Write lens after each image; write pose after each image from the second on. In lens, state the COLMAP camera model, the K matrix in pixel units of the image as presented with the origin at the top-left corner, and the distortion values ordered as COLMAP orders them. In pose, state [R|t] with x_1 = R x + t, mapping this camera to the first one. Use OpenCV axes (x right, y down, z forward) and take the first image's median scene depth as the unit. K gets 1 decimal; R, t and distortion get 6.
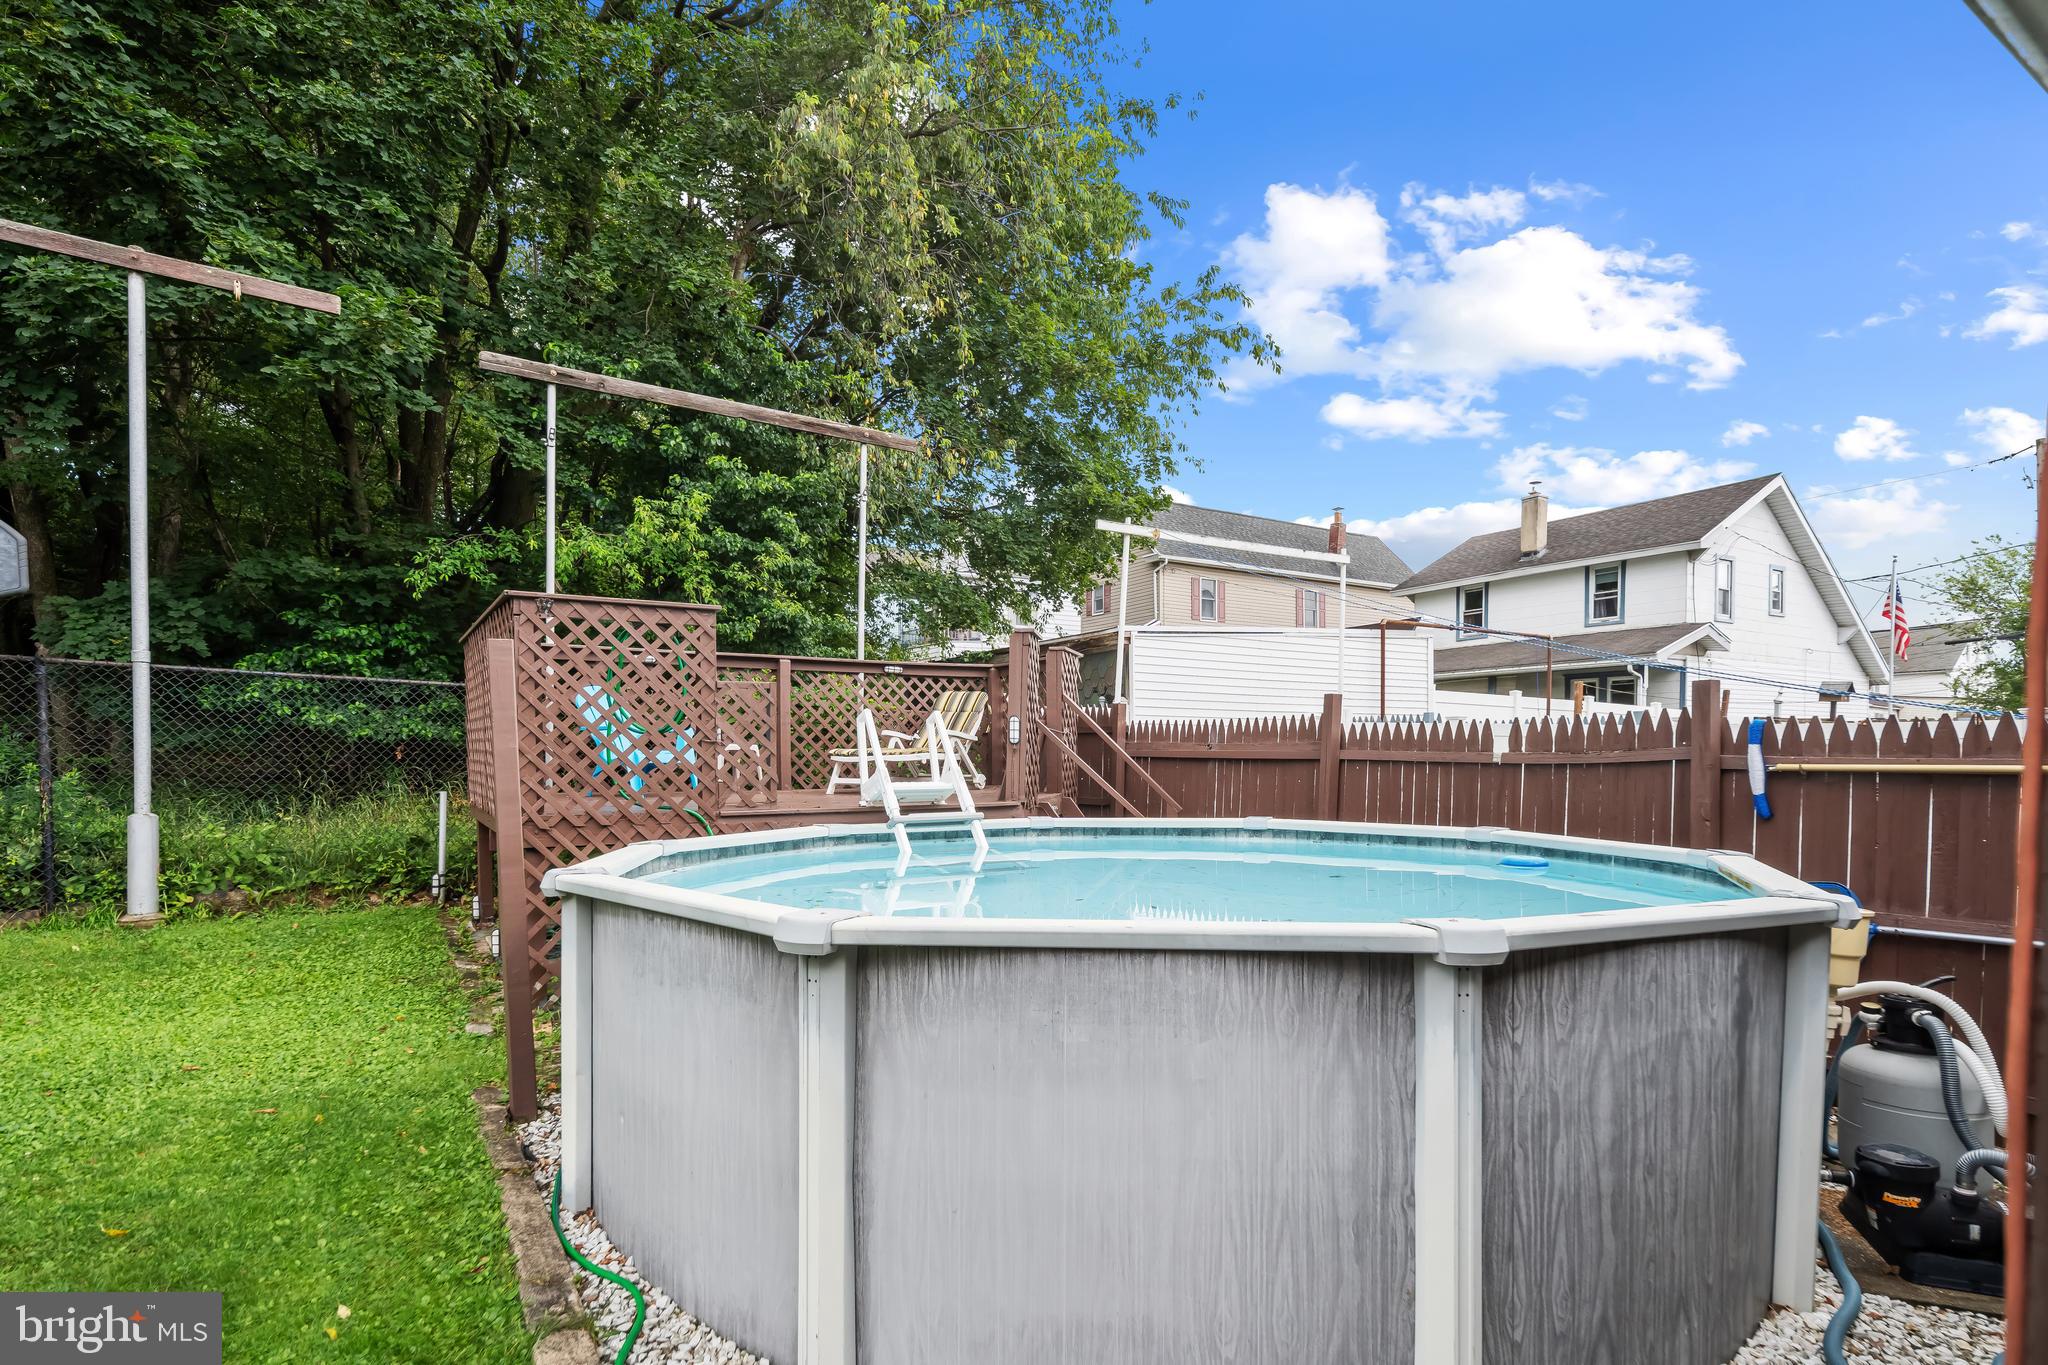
lens RADIAL K [[1021.6, 0, 1021.8], [0, 1021.6, 775.4], [0, 0, 1]] dist [0.013895, -0.004490]
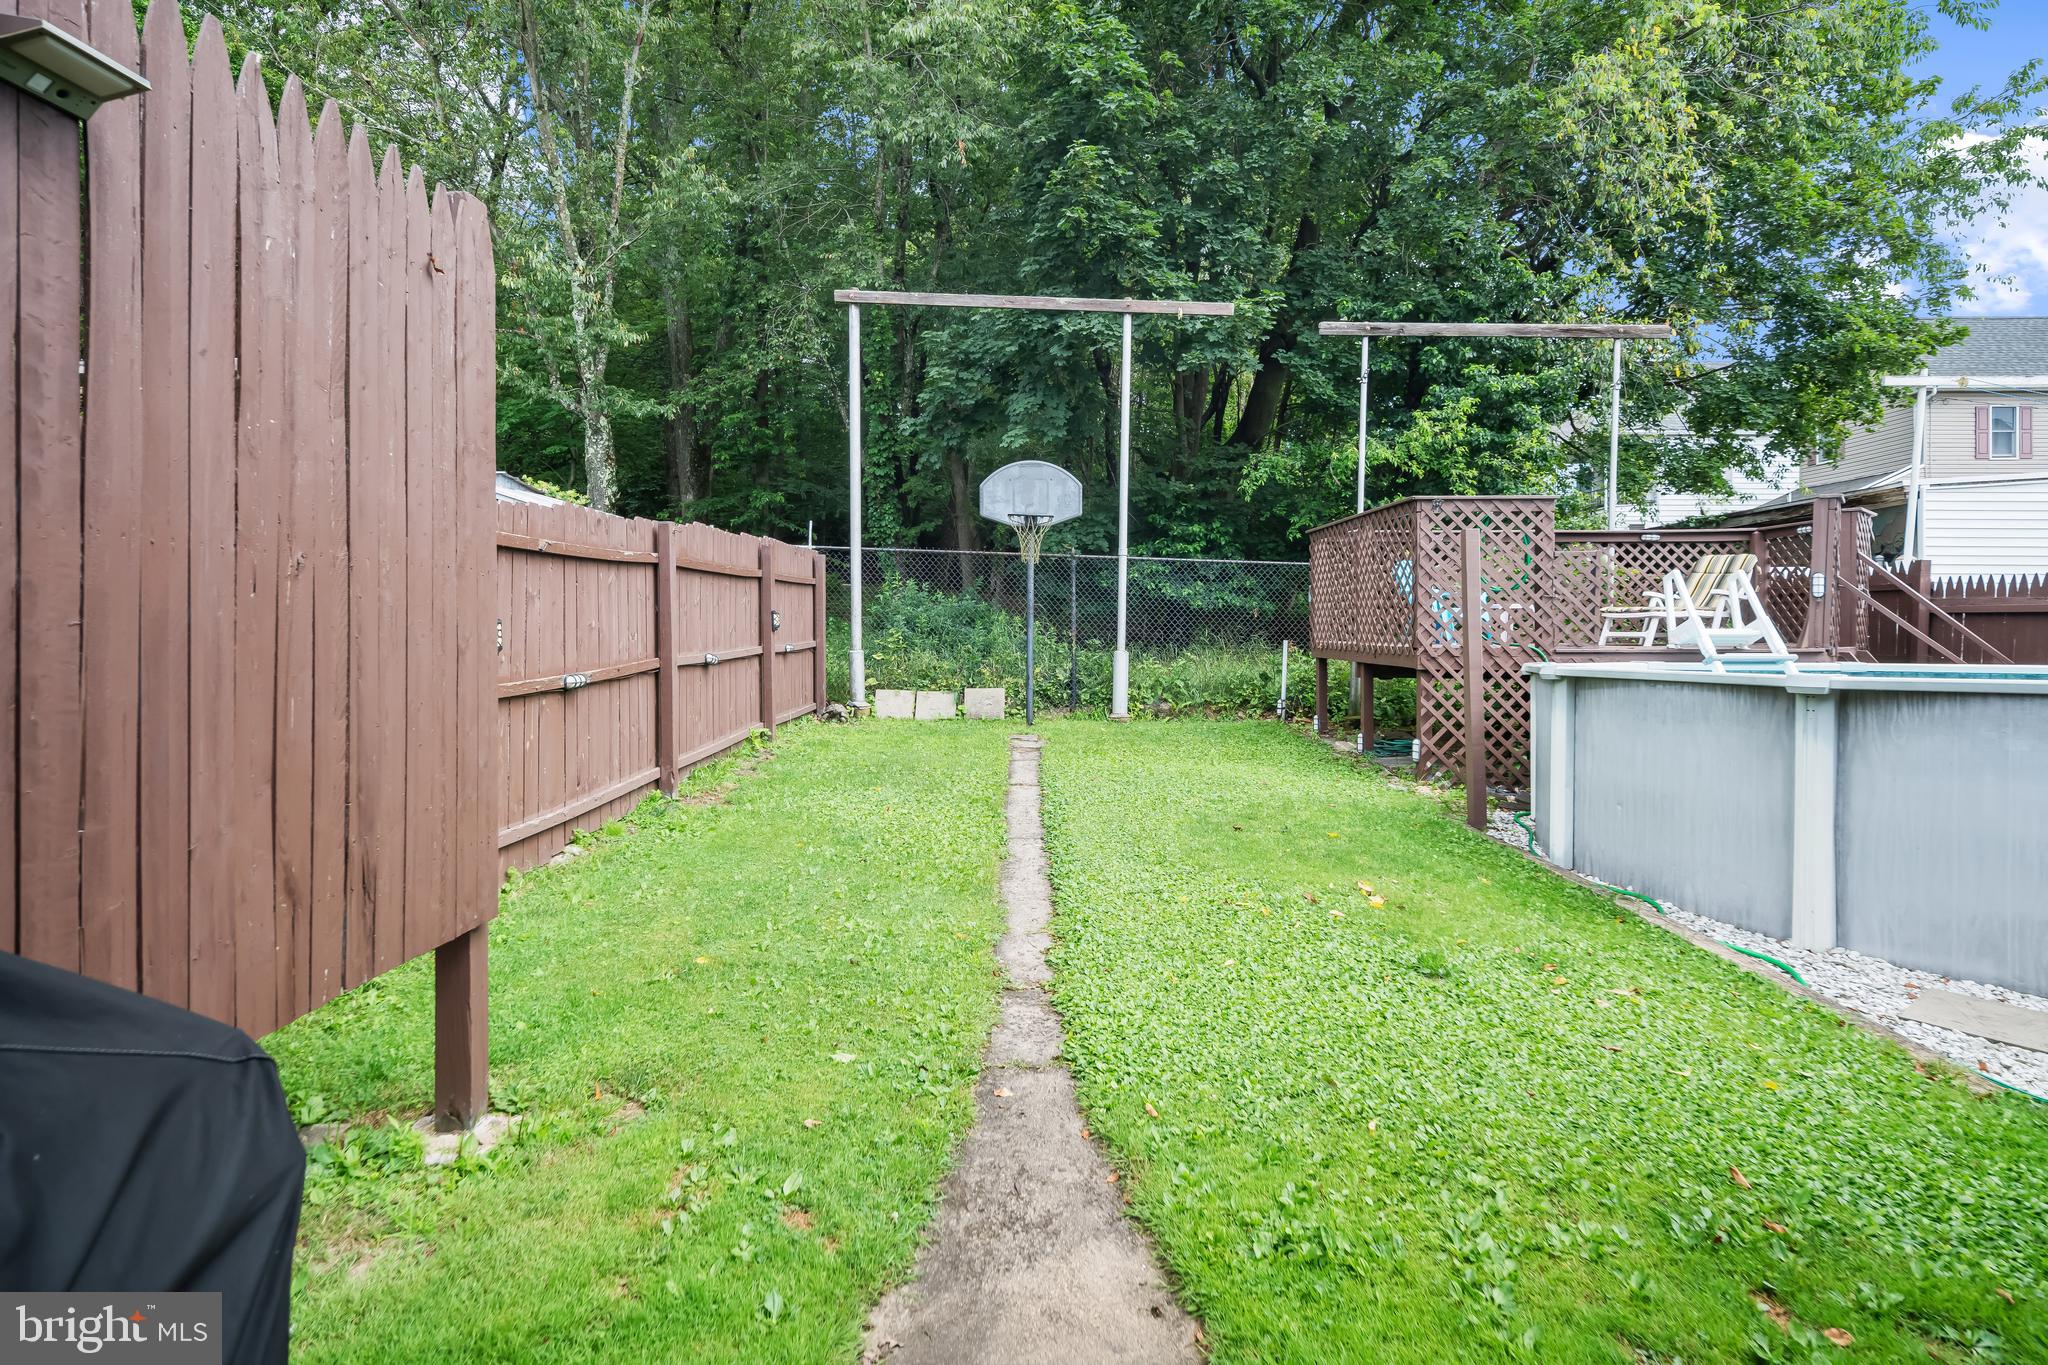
lens RADIAL K [[1021.6, 0, 1022.6], [0, 1021.6, 630.1], [0, 0, 1]] dist [0.013895, -0.004490]
pose [[0.840378, 0.001194, -0.542000, -0.095850], [-0.013371, 0.999739, -0.018529, 0.027807], [0.541837, 0.022818, 0.840174, -0.309959]]
